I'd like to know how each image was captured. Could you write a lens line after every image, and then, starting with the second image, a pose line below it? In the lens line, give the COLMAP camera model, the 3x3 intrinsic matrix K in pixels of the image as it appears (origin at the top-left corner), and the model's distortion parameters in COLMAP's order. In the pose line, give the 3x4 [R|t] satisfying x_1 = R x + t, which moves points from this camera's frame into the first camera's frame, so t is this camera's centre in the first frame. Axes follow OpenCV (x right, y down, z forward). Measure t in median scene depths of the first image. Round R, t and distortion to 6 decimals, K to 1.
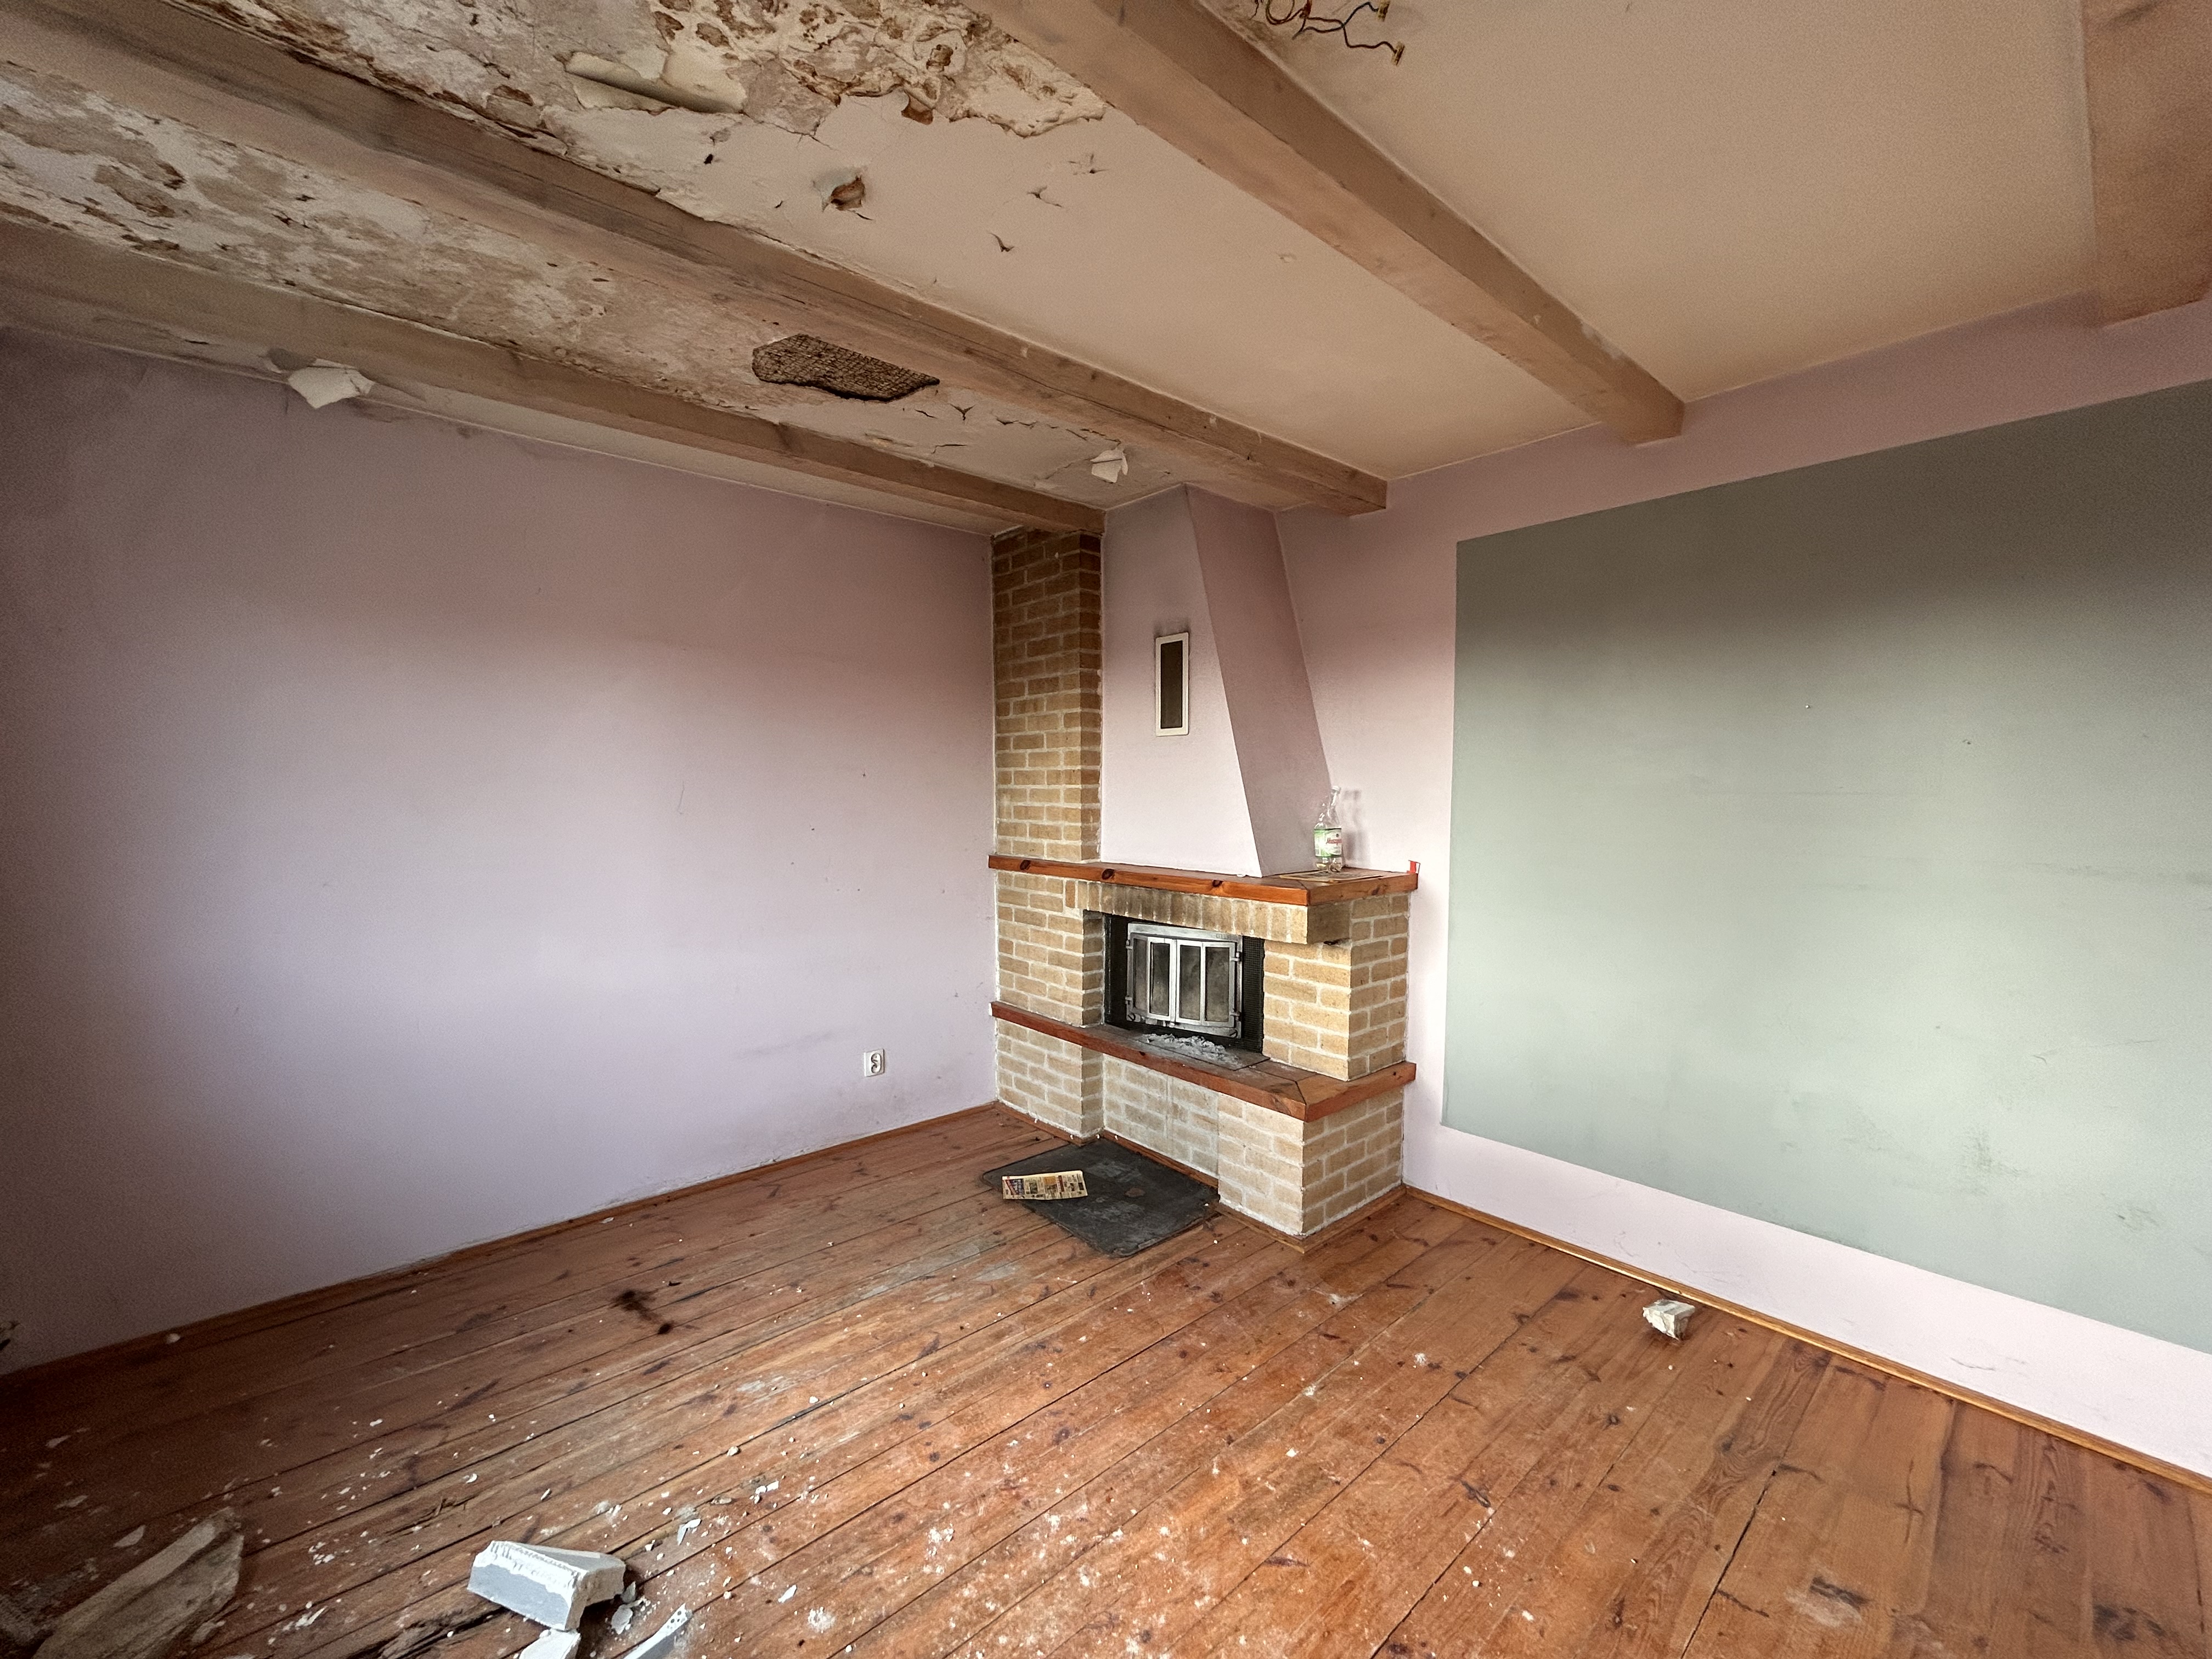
lens RADIAL K [[893.8, 0, 1104.9], [0, 893.8, 814.1], [0, 0, 1]] dist [-0.001328, 0.000241]
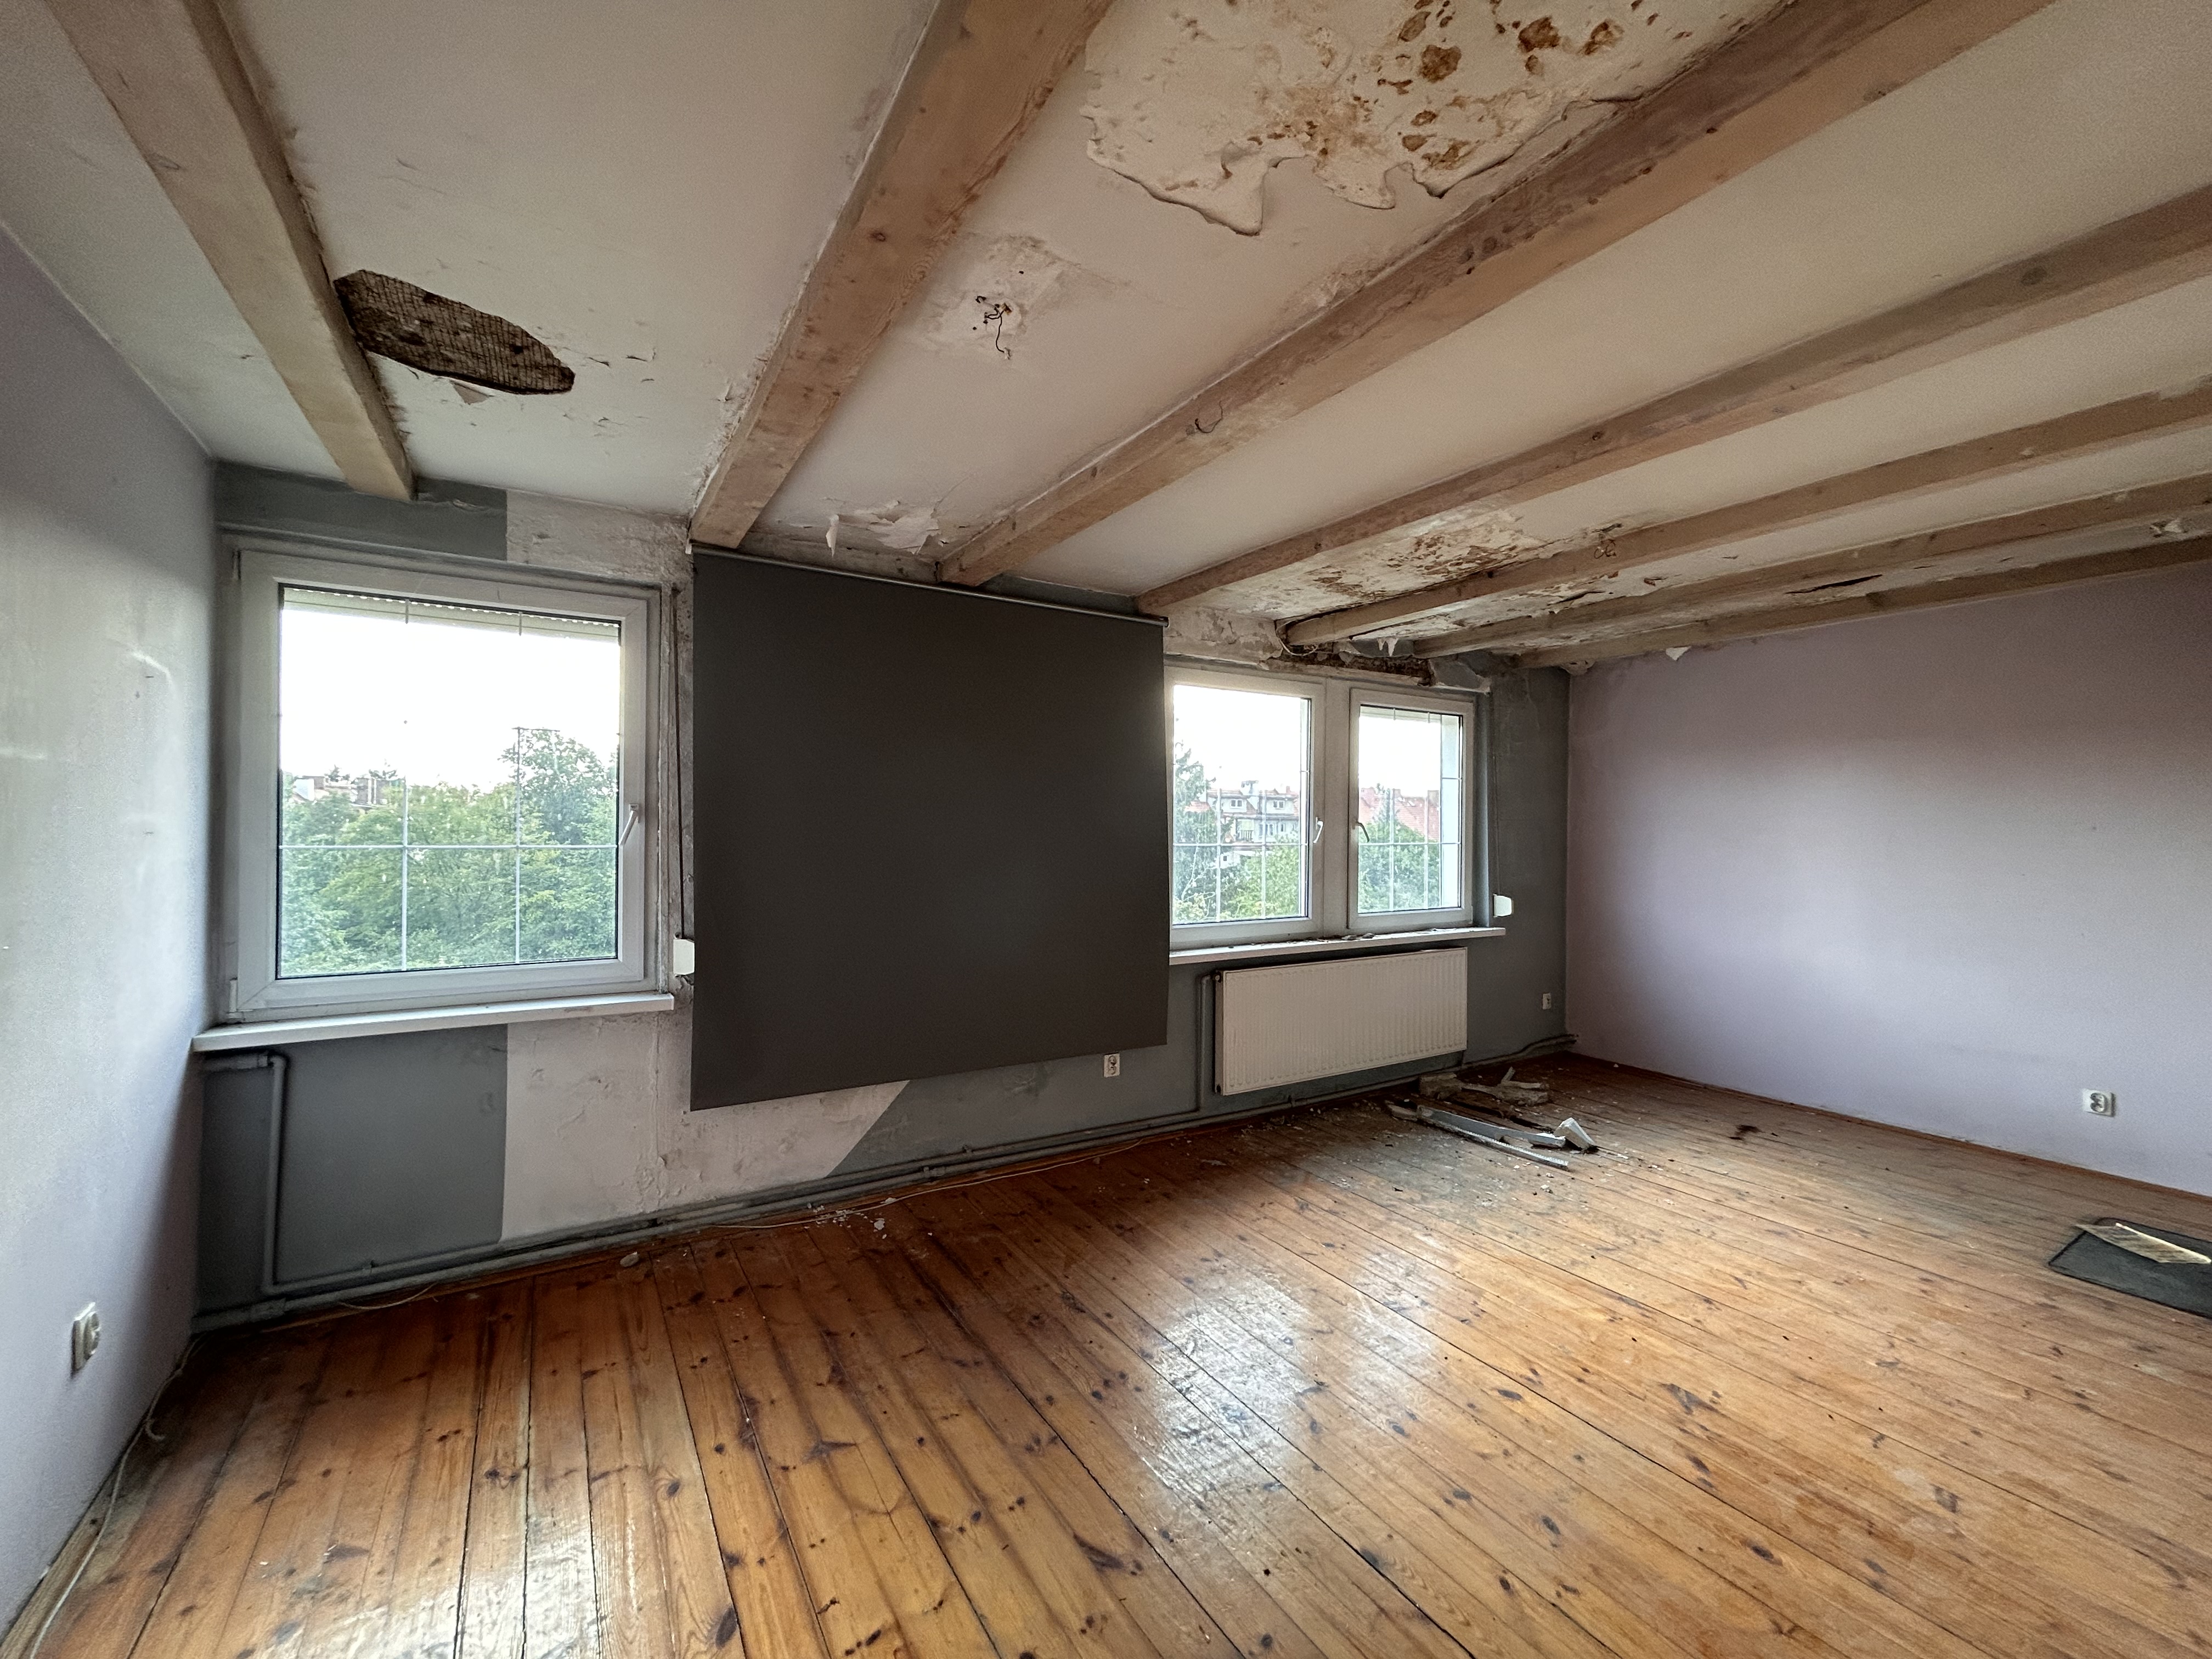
lens RADIAL K [[893.8, 0, 1106.3], [0, 893.8, 824.8], [0, 0, 1]] dist [-0.001328, 0.000241]
pose [[-0.156672, -0.002475, -0.987648, 1.489643], [-0.026807, 0.999639, 0.001748, -0.030292], [0.987287, 0.026750, -0.156682, 0.001814]]
